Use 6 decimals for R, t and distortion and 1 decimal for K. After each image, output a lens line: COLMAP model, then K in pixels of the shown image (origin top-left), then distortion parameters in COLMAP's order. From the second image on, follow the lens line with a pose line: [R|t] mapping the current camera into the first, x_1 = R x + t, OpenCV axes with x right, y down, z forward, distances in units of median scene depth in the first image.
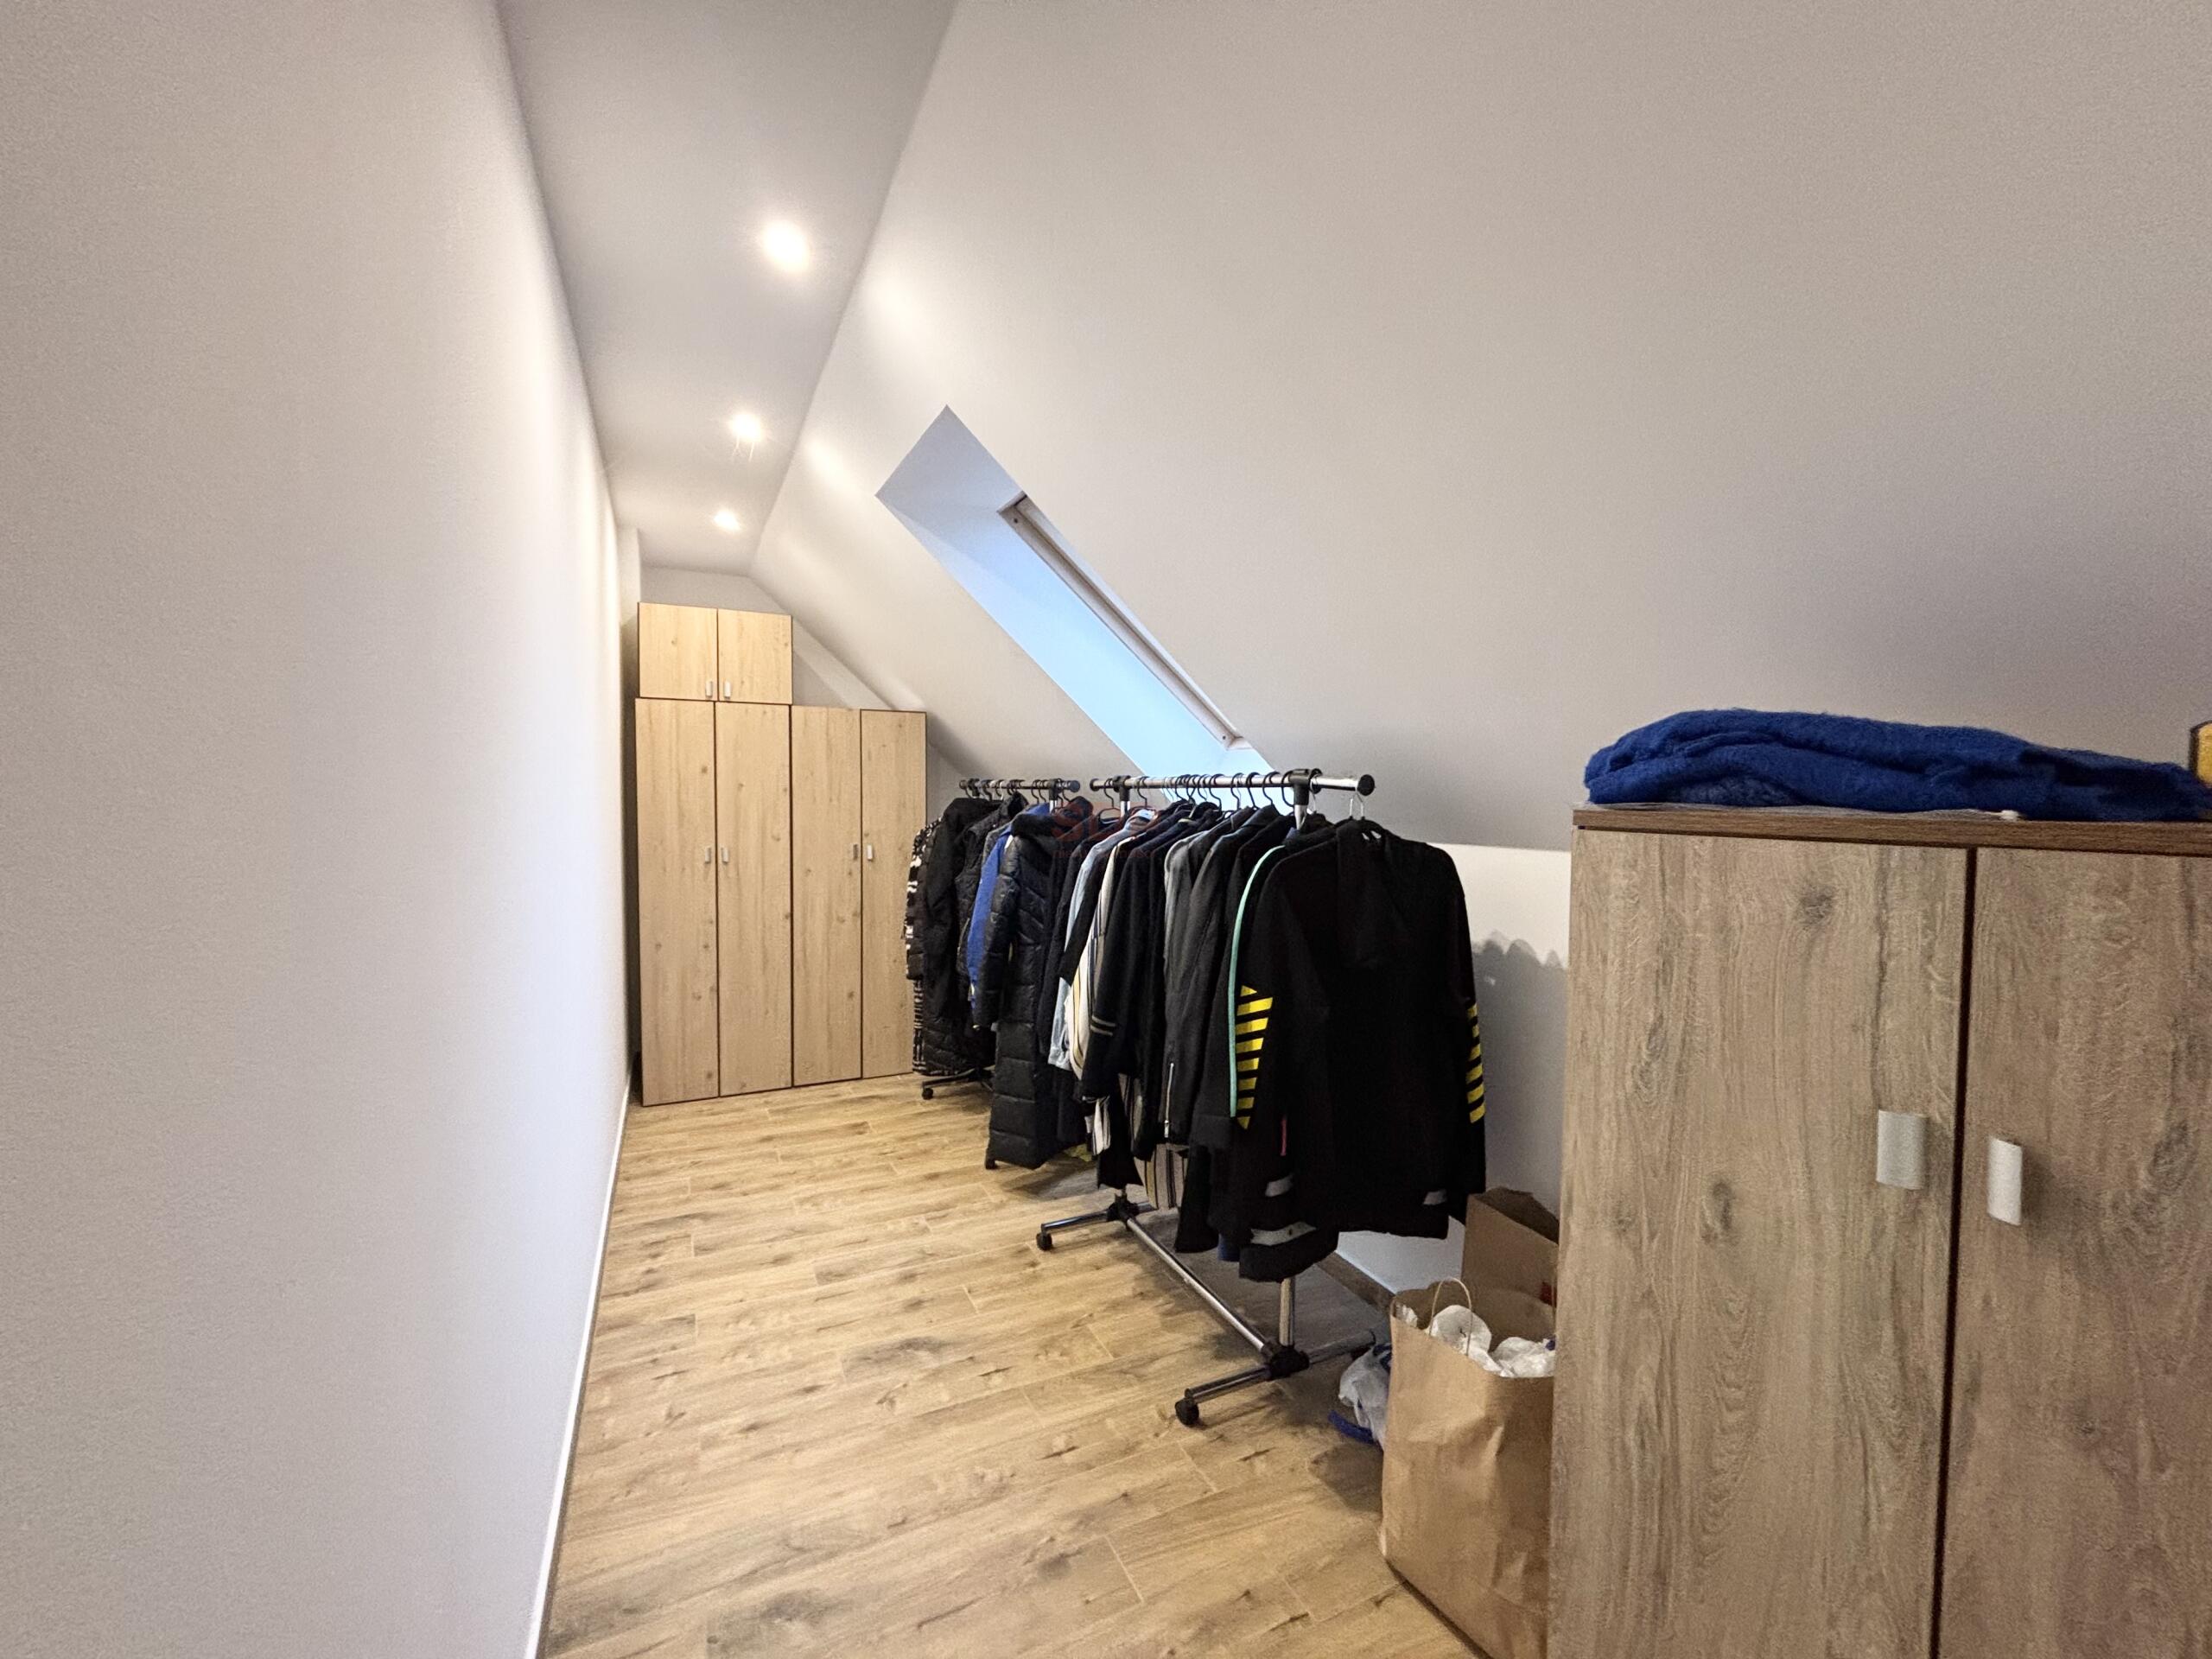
lens RADIAL K [[890.5, 0, 1099.1], [0, 890.5, 827.3], [0, 0, 1]] dist [-0.001144, -0.000755]
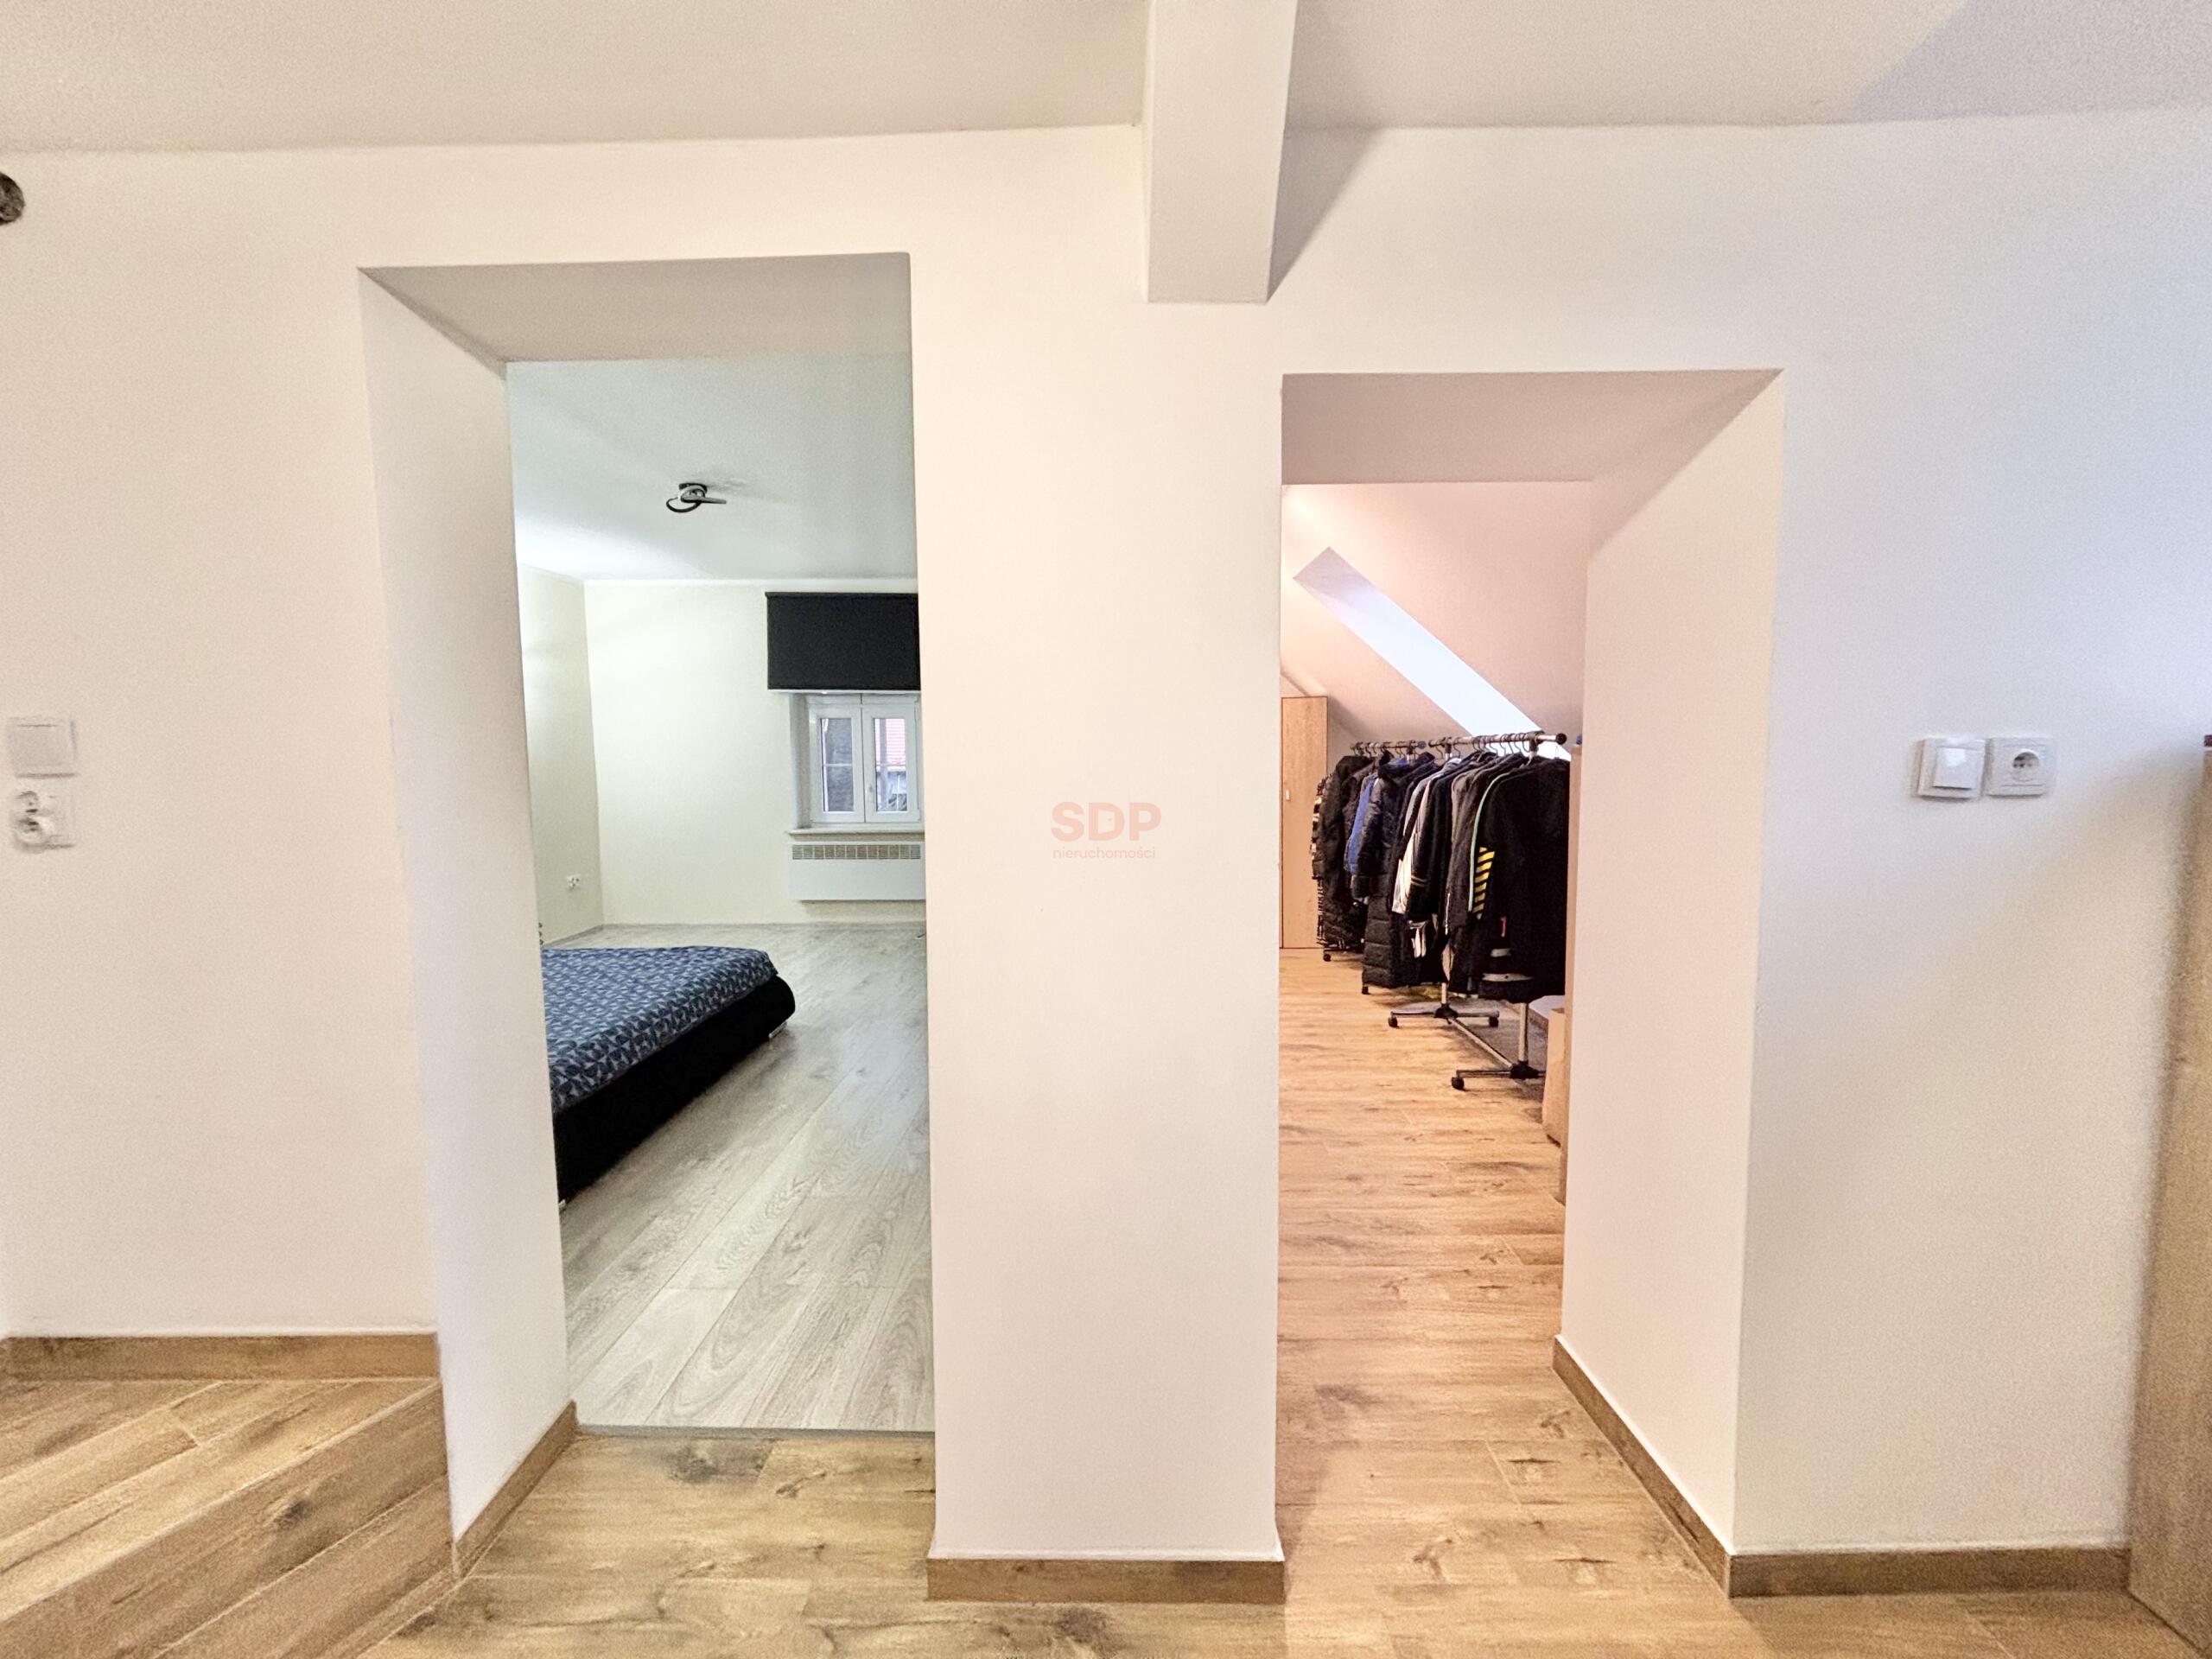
lens RADIAL K [[898.0, 0, 1102.8], [0, 898.0, 832.8], [0, 0, 1]] dist [0.000862, 0.000145]
pose [[0.897746, 0.007495, -0.440450, 0.184847], [0.011807, 0.999087, 0.041068, 0.039018], [0.440356, -0.042069, 0.896837, -0.703867]]
